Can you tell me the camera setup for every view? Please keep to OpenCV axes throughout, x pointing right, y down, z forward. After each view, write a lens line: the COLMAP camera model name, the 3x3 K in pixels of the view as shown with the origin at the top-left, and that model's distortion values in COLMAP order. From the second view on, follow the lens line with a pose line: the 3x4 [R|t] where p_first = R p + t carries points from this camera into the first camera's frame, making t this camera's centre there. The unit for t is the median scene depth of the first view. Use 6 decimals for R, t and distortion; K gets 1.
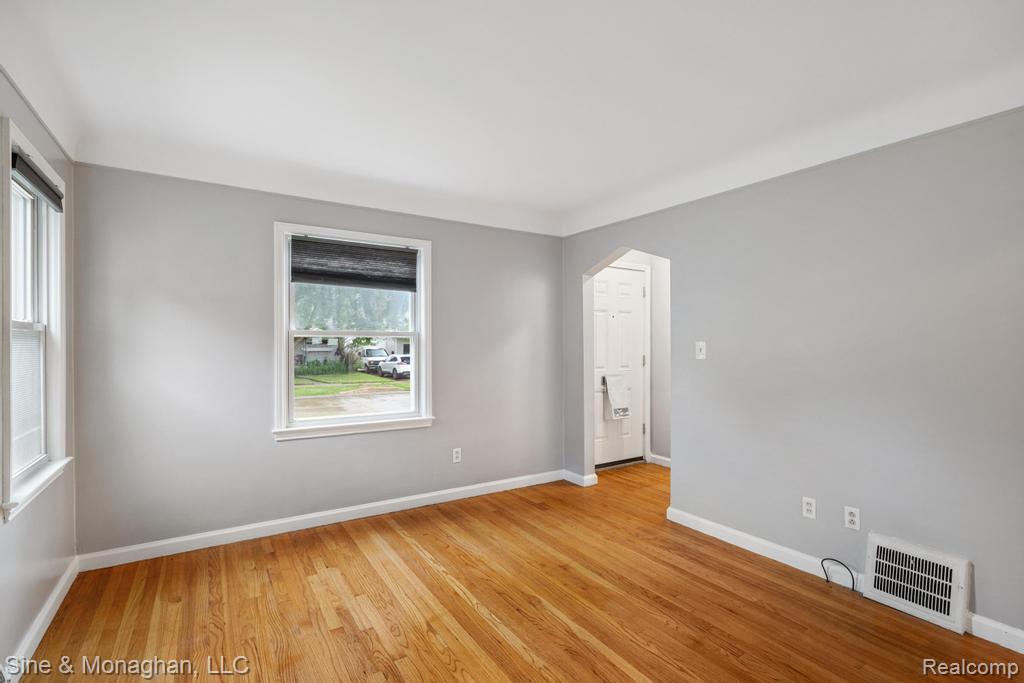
lens RADIAL K [[480.7, 0, 506.4], [0, 480.7, 344.3], [0, 0, 1]] dist [-0.008328, 0.002420]
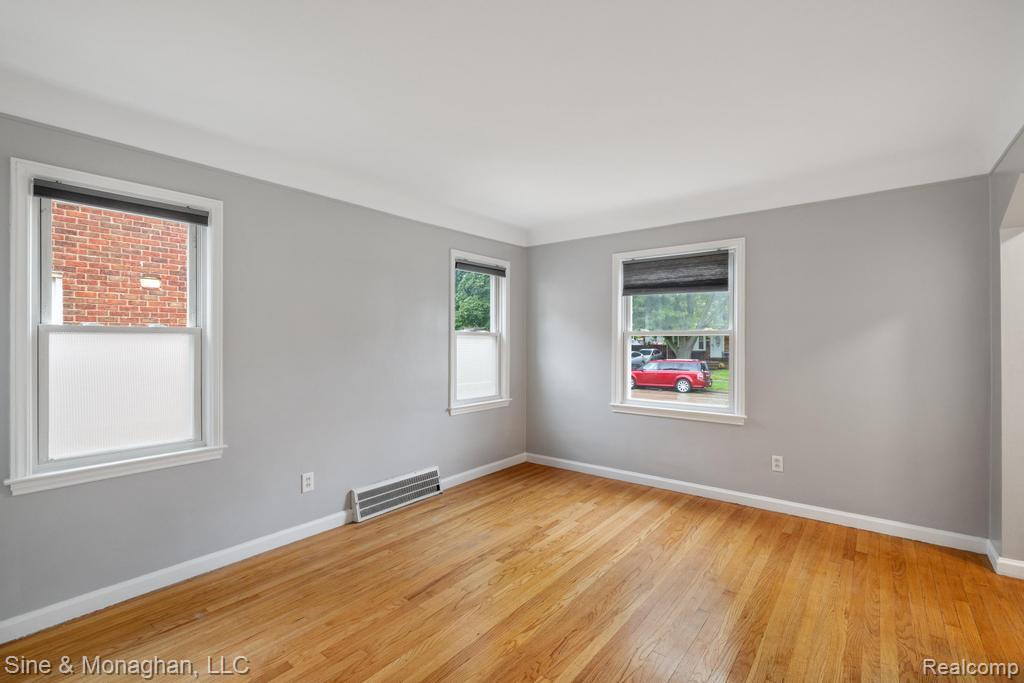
lens RADIAL K [[449.8, 0, 509.0], [0, 449.8, 341.6], [0, 0, 1]] dist [-0.008932, 0.000871]
pose [[0.326660, -0.000118, -0.945142, 0.634823], [-0.000232, 1.000000, -0.000205, -0.001359], [0.945142, 0.000286, 0.326660, 0.281498]]
